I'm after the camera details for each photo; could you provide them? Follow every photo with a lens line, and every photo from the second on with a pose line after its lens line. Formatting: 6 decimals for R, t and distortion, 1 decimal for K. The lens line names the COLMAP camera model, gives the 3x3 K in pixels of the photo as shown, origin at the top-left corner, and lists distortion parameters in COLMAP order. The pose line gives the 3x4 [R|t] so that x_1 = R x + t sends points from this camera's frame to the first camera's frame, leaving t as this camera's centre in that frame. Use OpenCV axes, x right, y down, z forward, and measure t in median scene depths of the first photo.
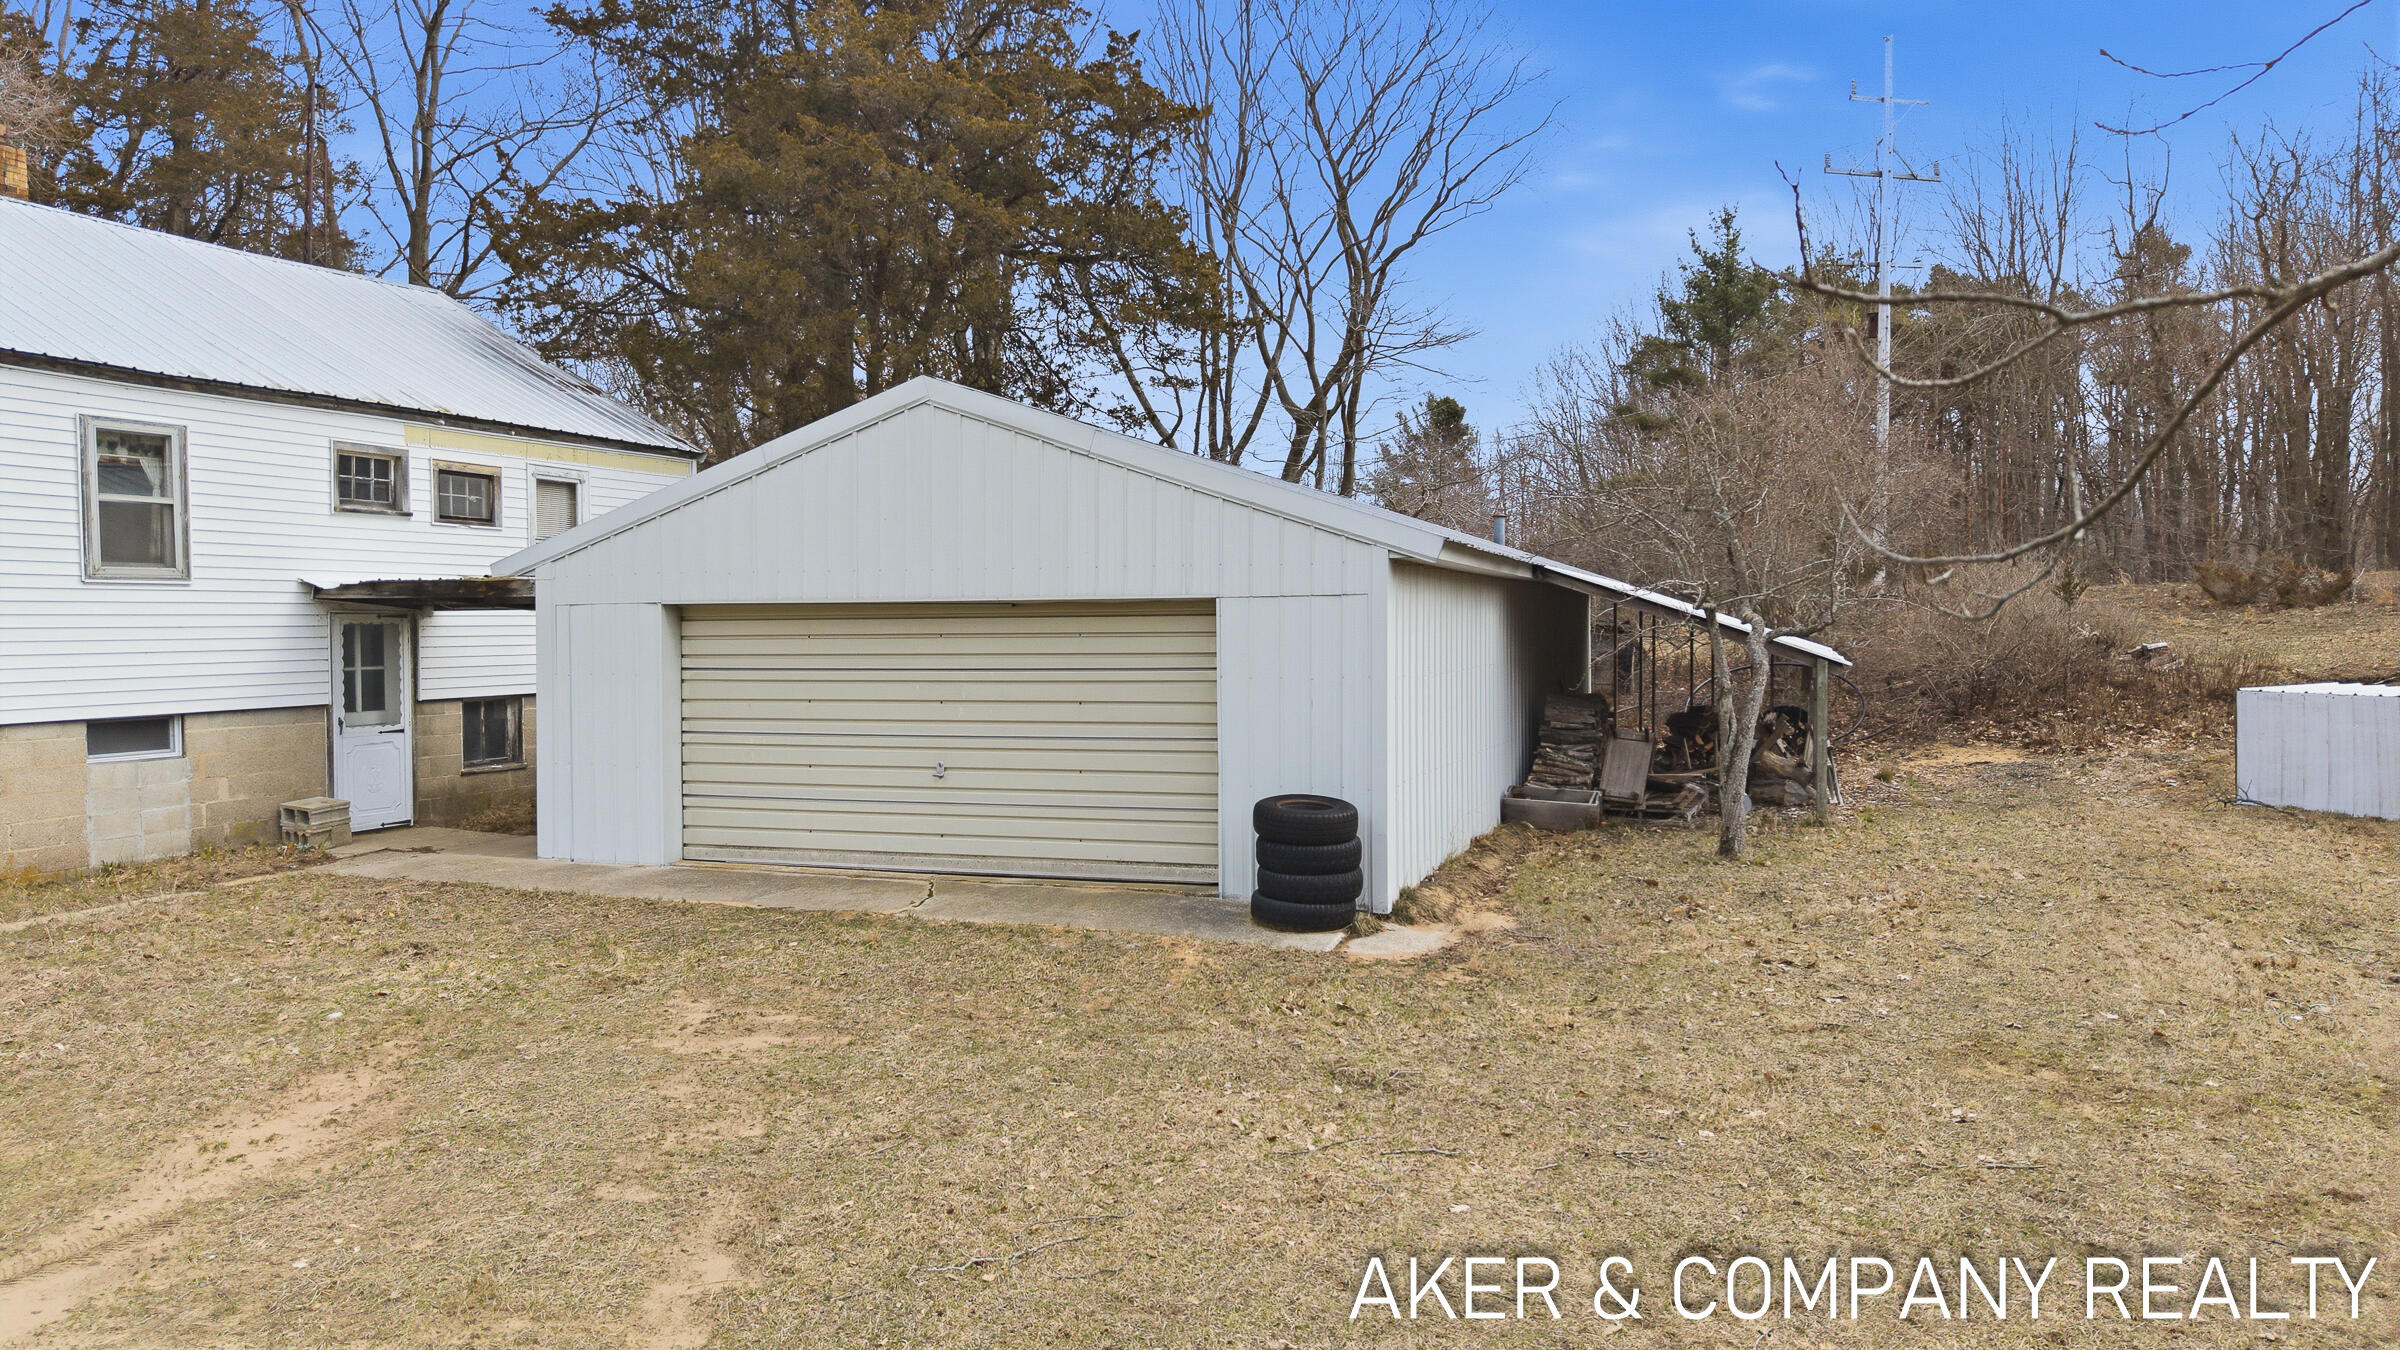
lens RADIAL K [[1618.9, 0, 1179.2], [0, 1618.9, 671.5], [0, 0, 1]] dist [0.043962, -0.050854]
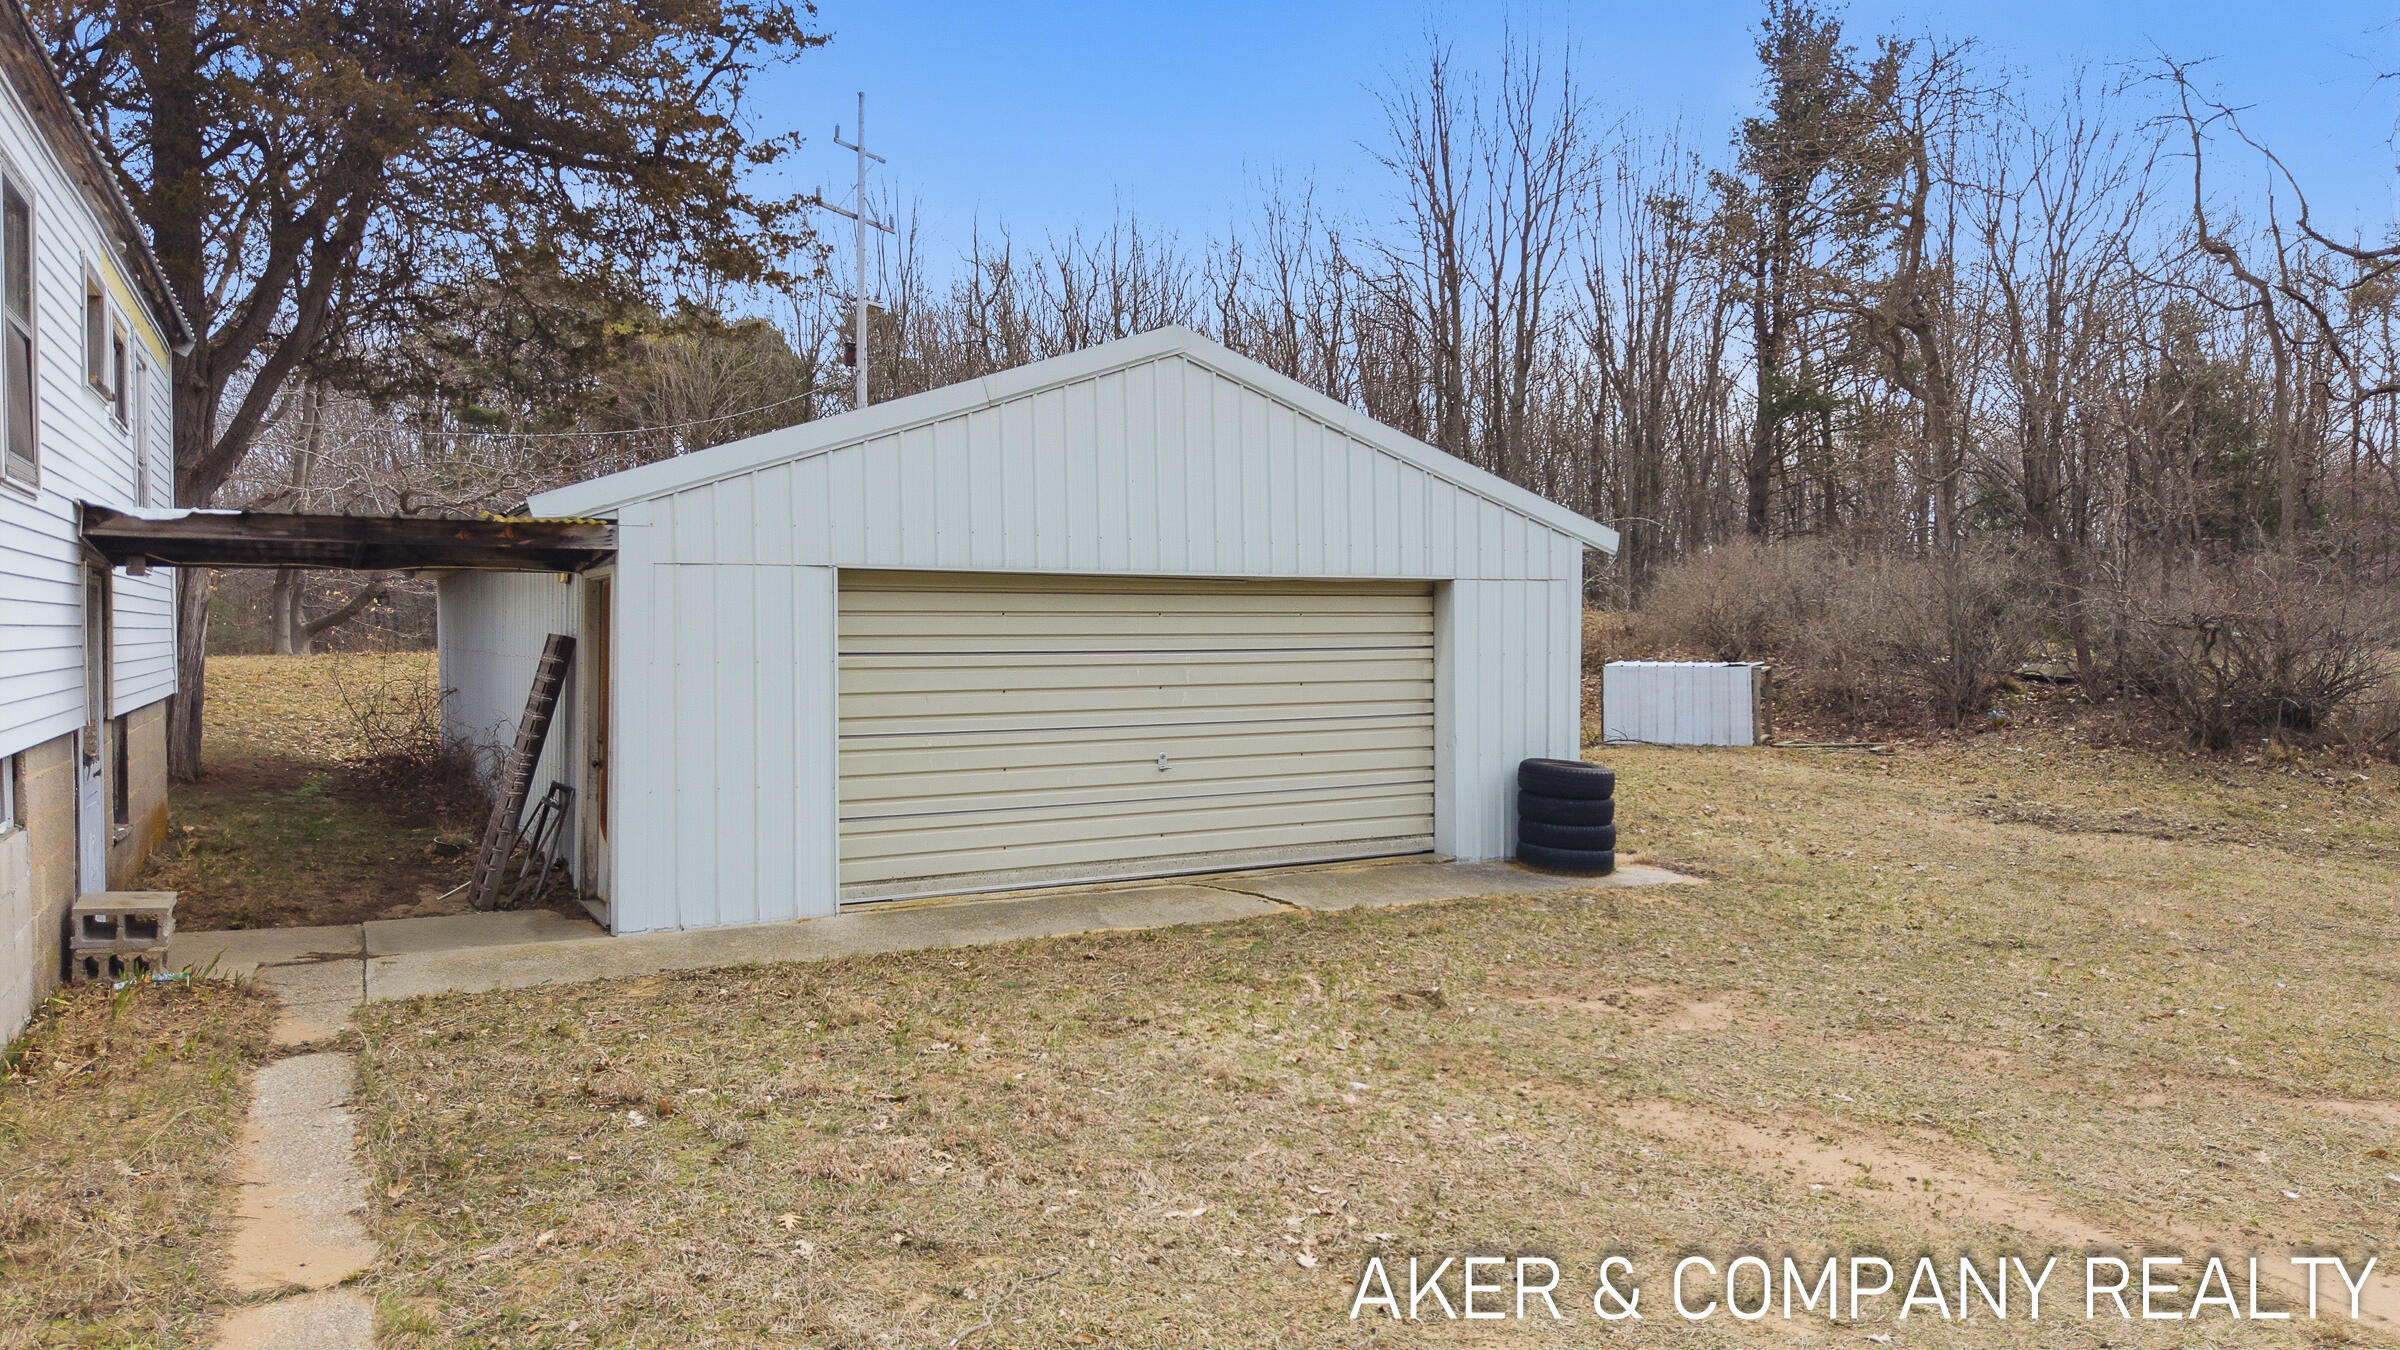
lens RADIAL K [[1618.9, 0, 1202.0], [0, 1618.9, 666.4], [0, 0, 1]] dist [0.043962, -0.050854]
pose [[0.635277, -0.010678, 0.772211, -0.774468], [0.019745, 0.999802, -0.002418, 0.009393], [-0.772032, 0.016783, 0.635362, 0.384215]]
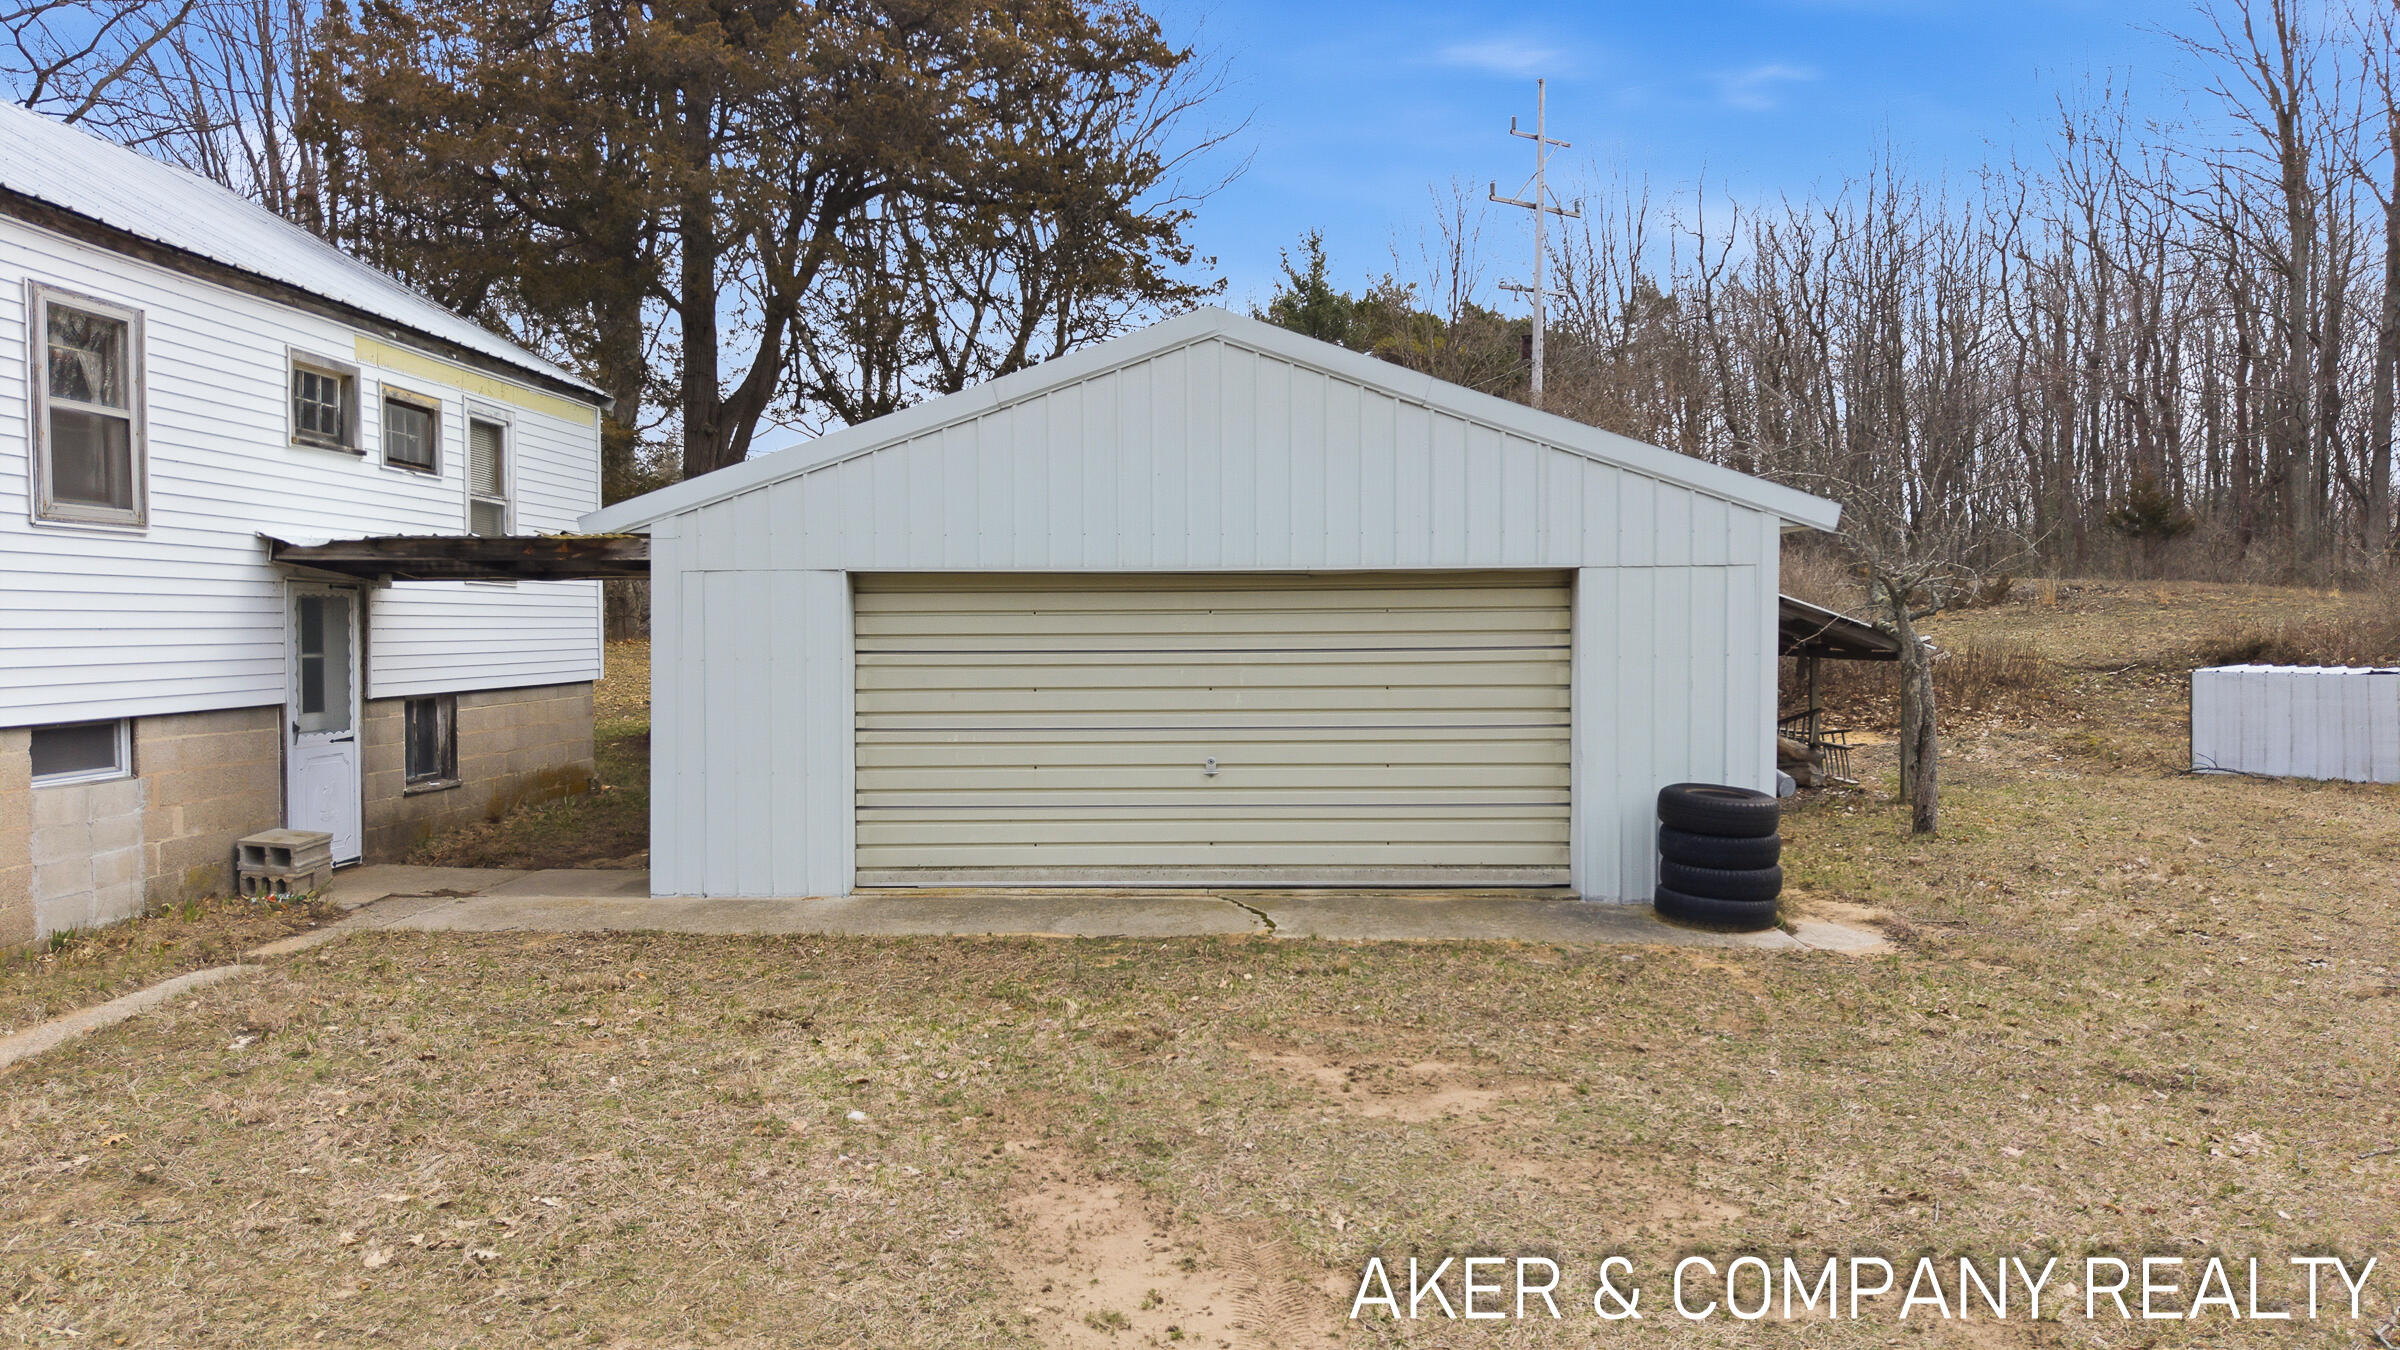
lens RADIAL K [[1618.9, 0, 1199.5], [0, 1618.9, 672.1], [0, 0, 1]] dist [0.043962, -0.050854]
pose [[0.944737, -0.005584, 0.327780, -0.406993], [0.006924, 0.999972, -0.002921, 0.011880], [-0.327755, 0.005029, 0.944749, 0.180435]]
